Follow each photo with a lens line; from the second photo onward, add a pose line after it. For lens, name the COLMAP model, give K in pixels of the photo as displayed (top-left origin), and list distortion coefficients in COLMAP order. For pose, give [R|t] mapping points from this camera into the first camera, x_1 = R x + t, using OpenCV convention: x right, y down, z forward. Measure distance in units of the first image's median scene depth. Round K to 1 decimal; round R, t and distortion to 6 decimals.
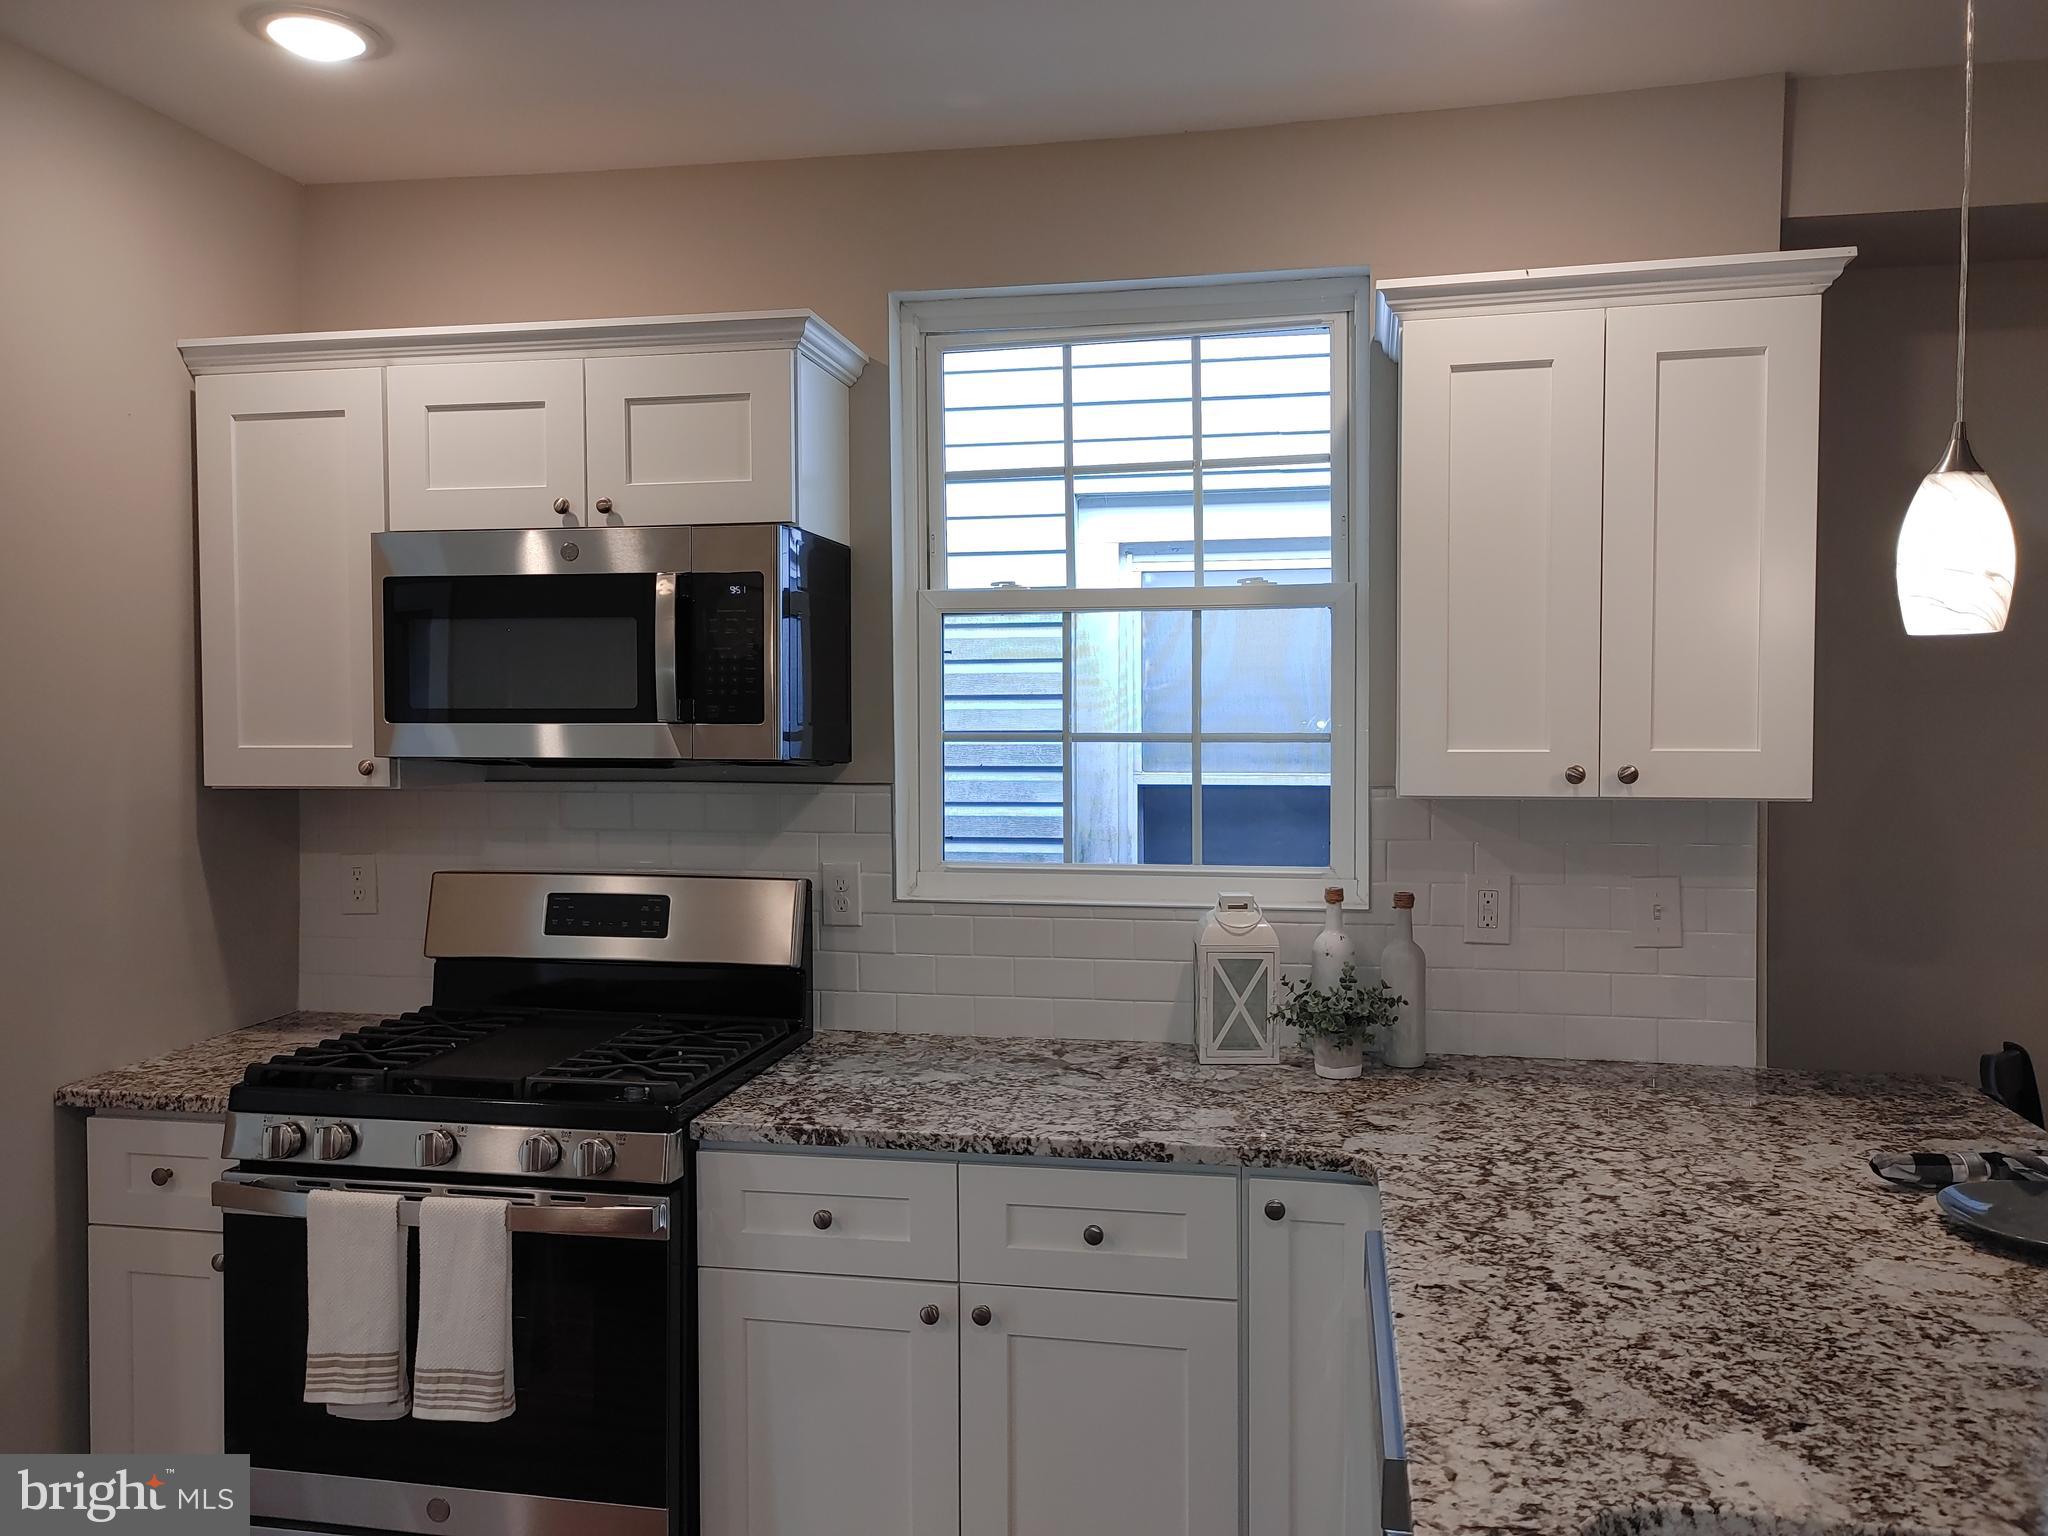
lens RADIAL K [[1556.0, 0, 1030.9], [0, 1556.0, 757.1], [0, 0, 1]] dist [0.048135, -0.030117]
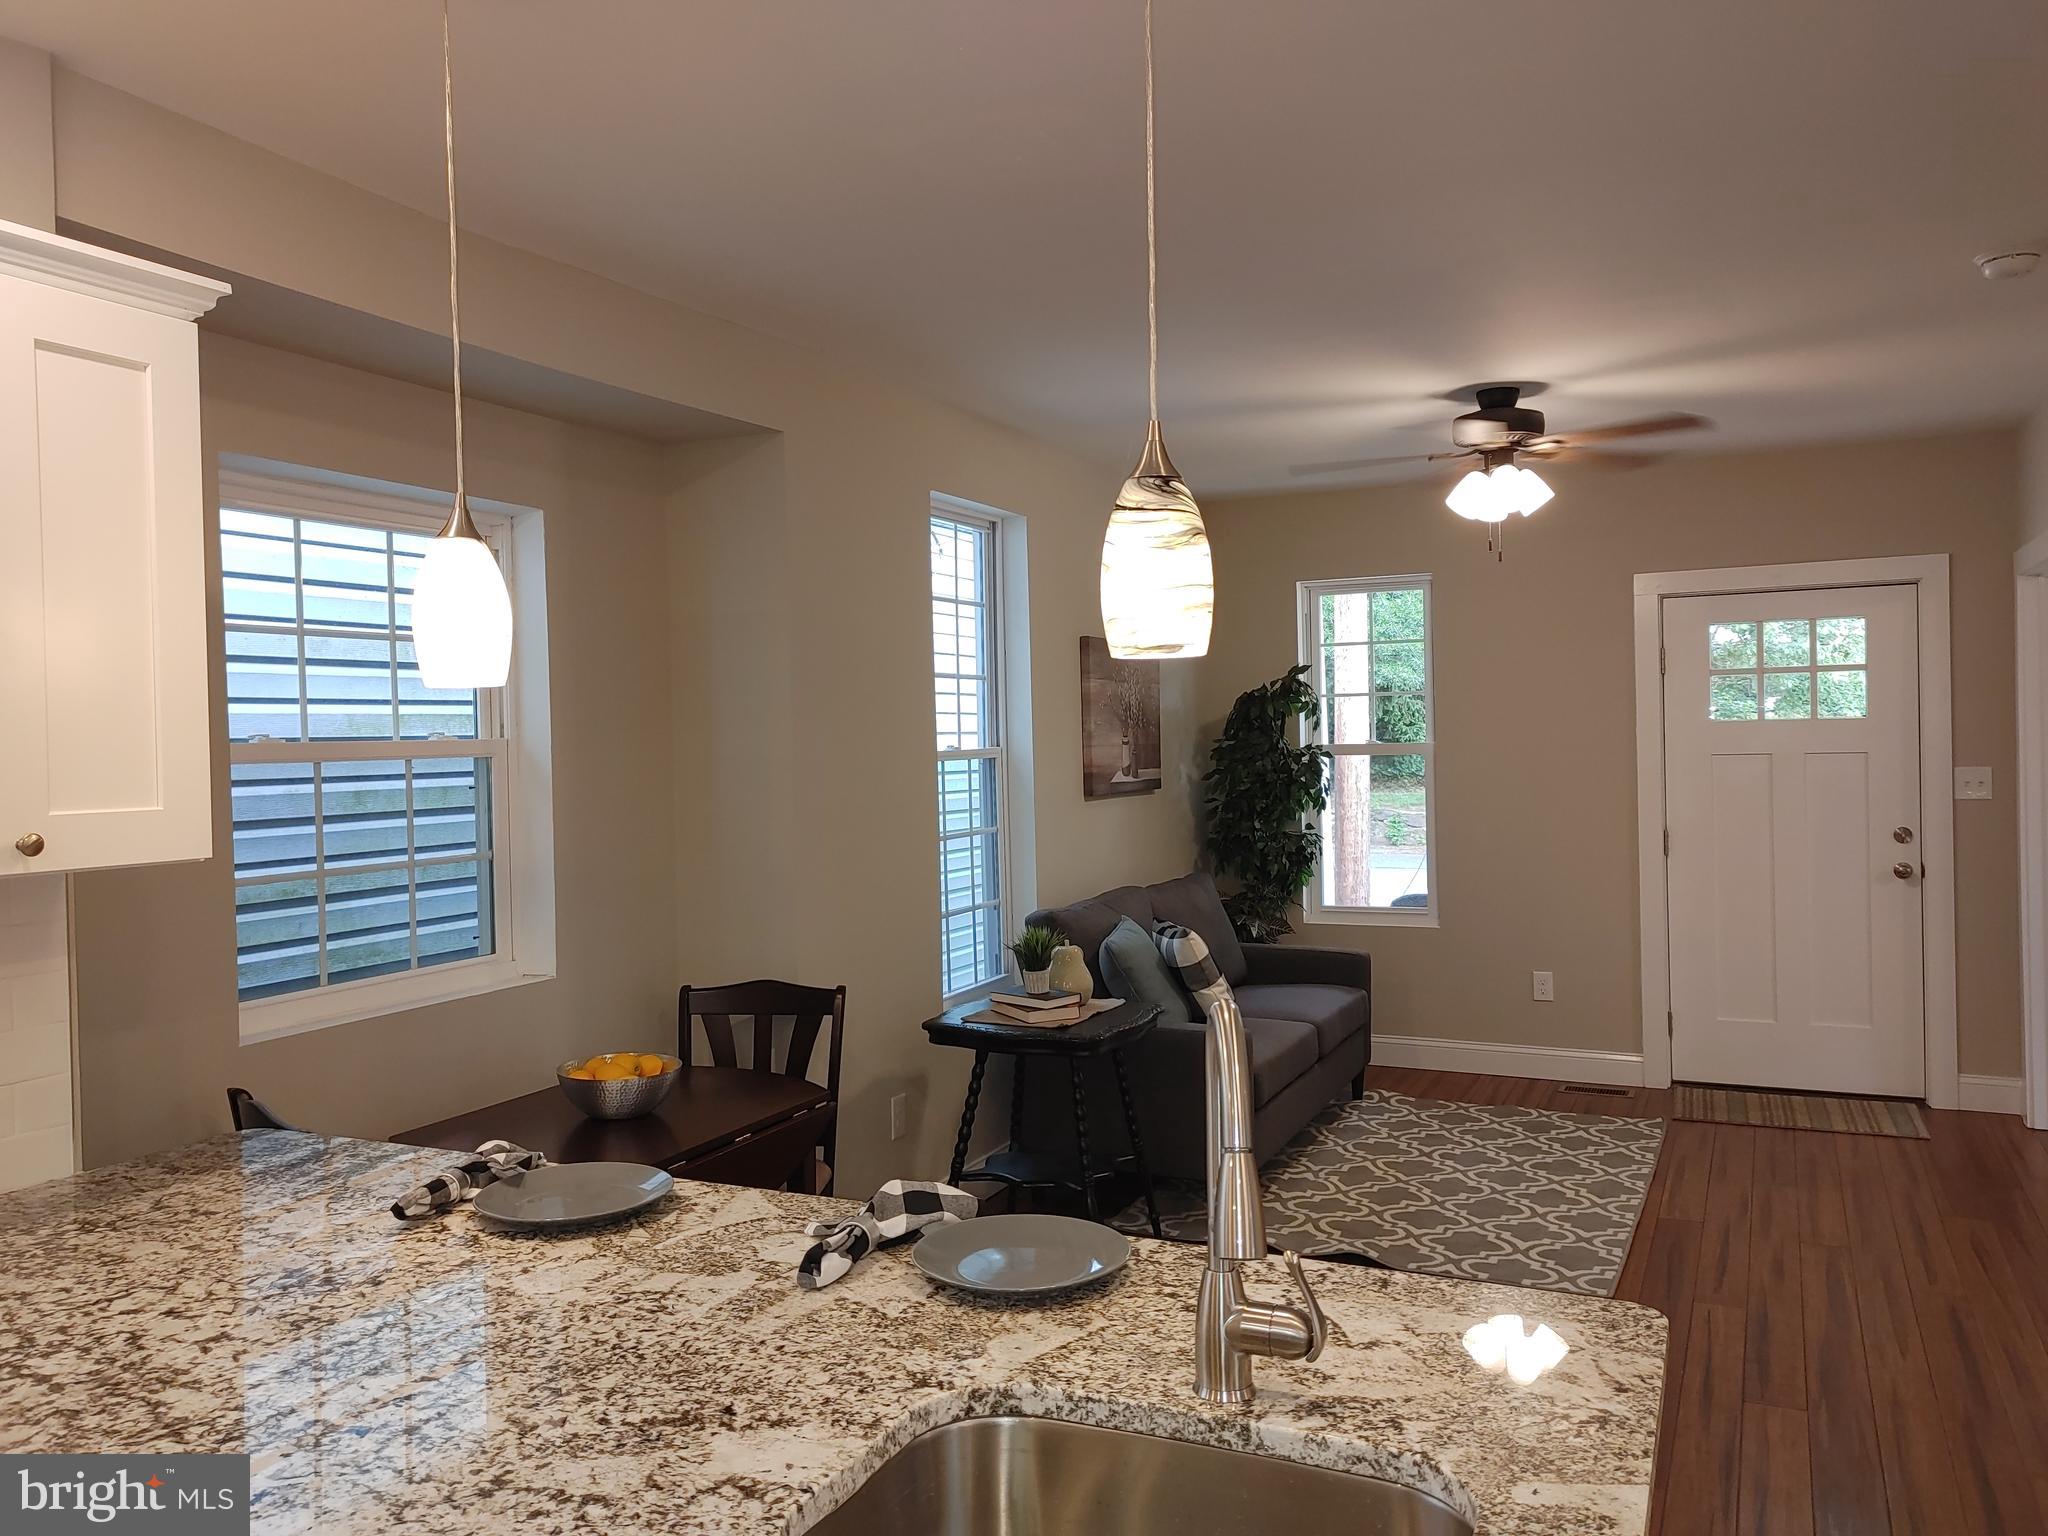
lens RADIAL K [[1556.0, 0, 1030.9], [0, 1556.0, 757.1], [0, 0, 1]] dist [0.048135, -0.030117]
pose [[0.235805, -0.010990, 0.971738, -0.333404], [0.048452, 0.998825, -0.000461, -0.009965], [-0.970592, 0.047191, 0.236060, 0.340120]]
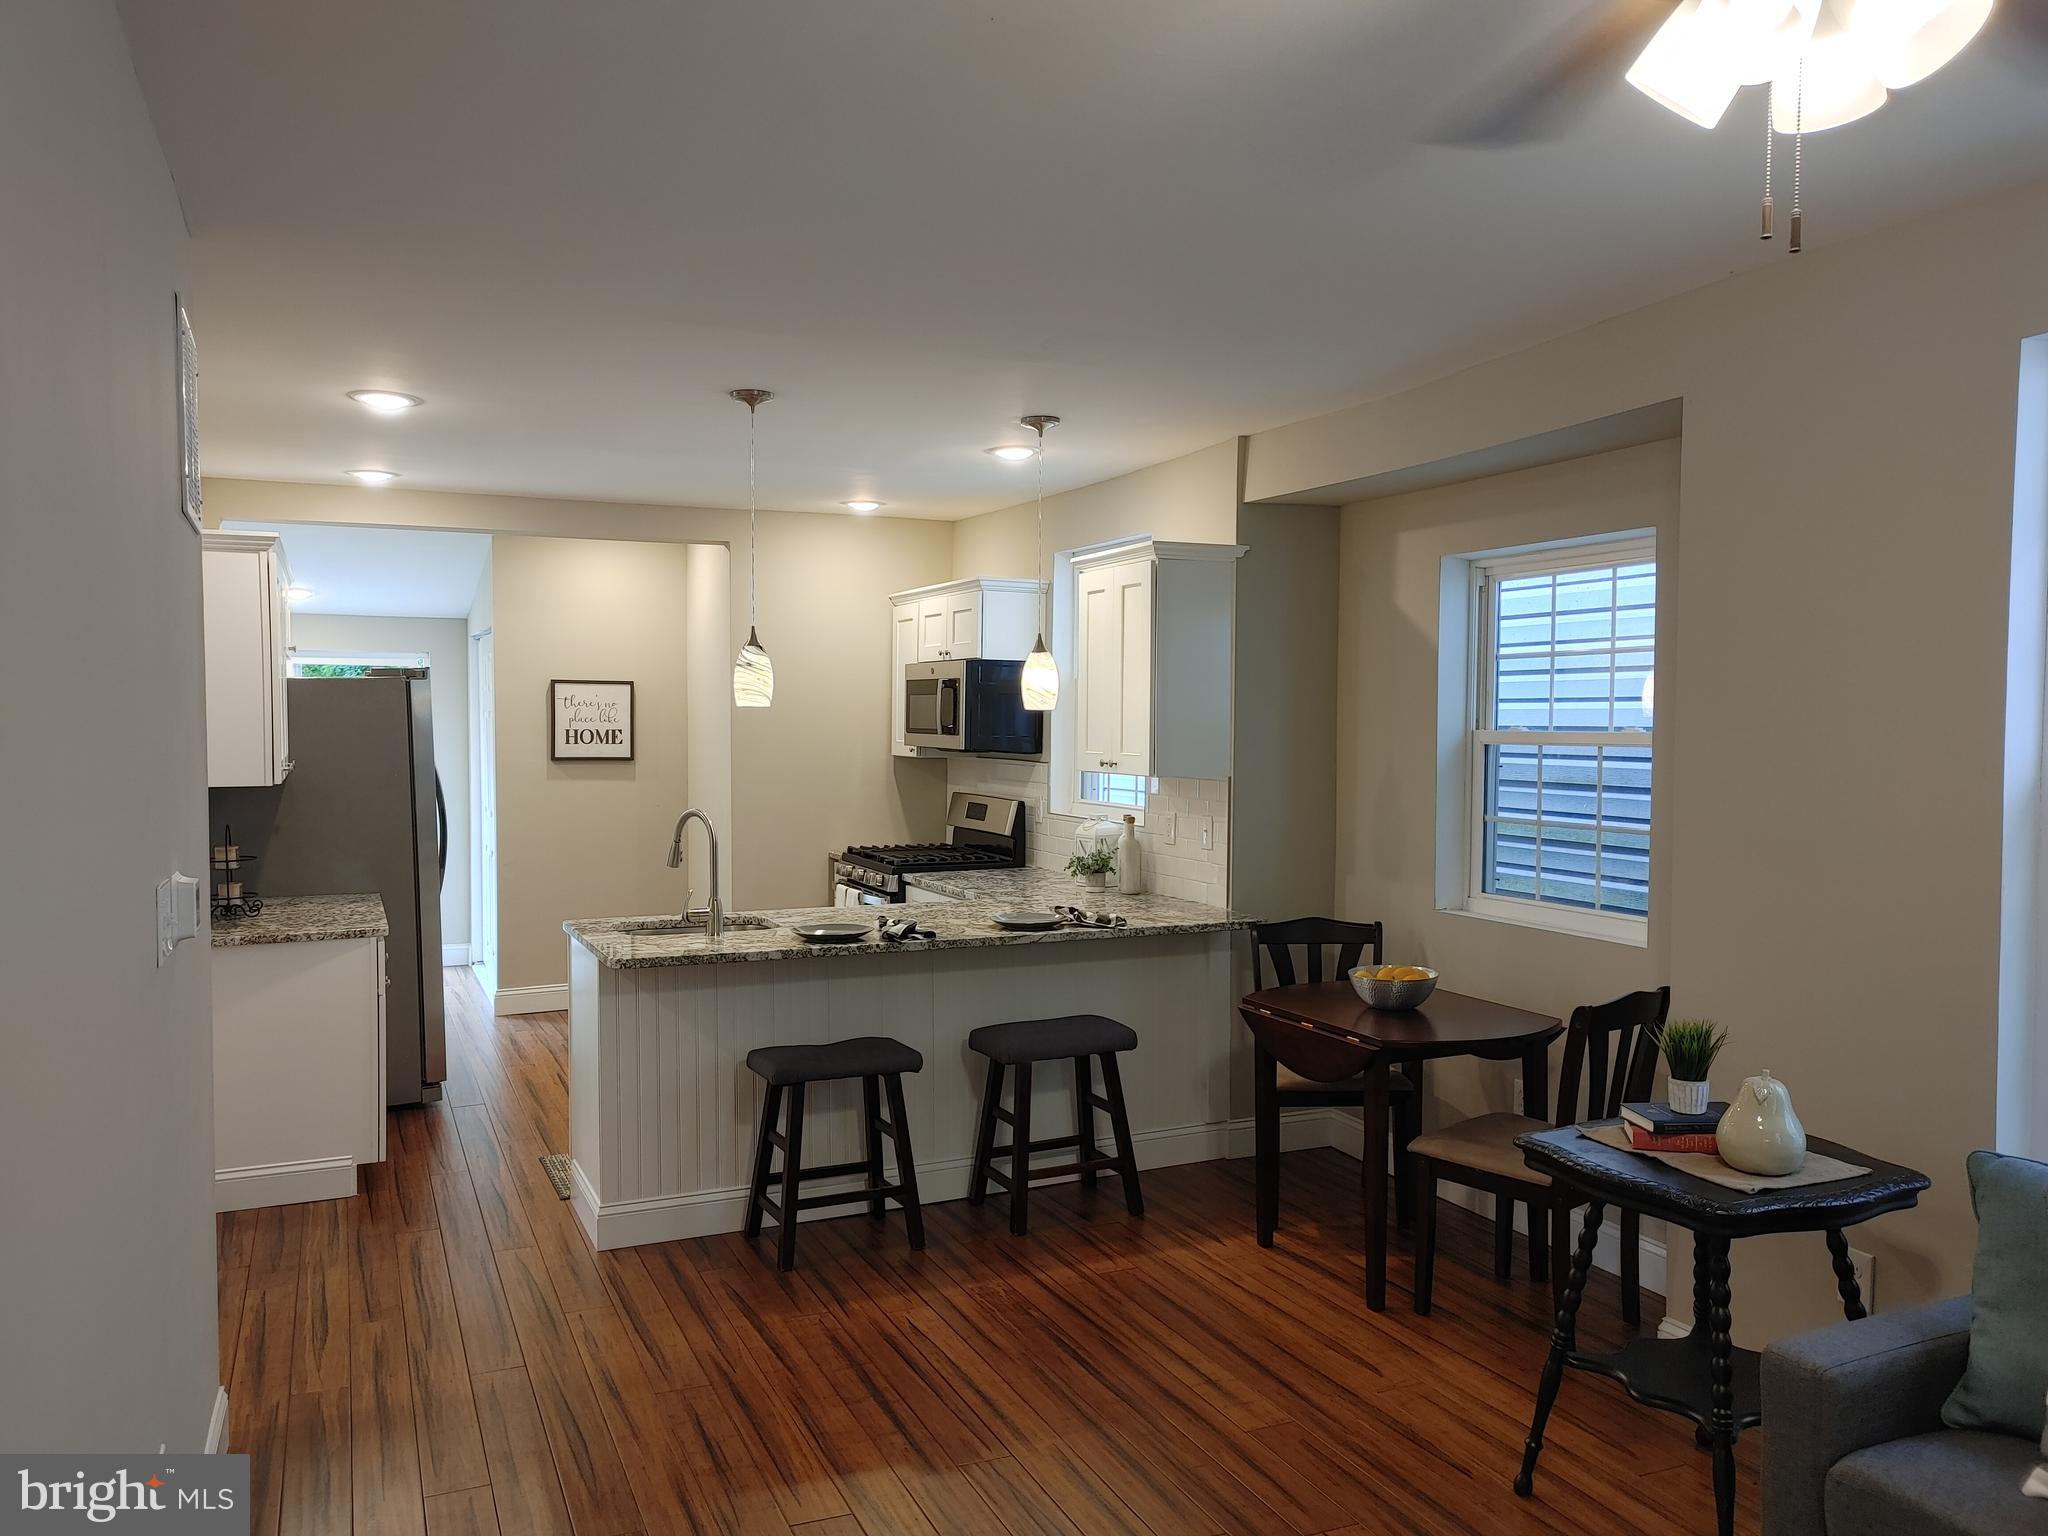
lens RADIAL K [[1552.0, 0, 1024.0], [0, 1552.0, 768.0], [0, 0, 1]] dist [0.041368, 0.001570]
pose [[0.576124, 0.033505, -0.816676, 2.544183], [-0.032899, 0.999300, 0.017788, -0.021613], [0.816700, 0.016620, 0.576823, -0.529991]]
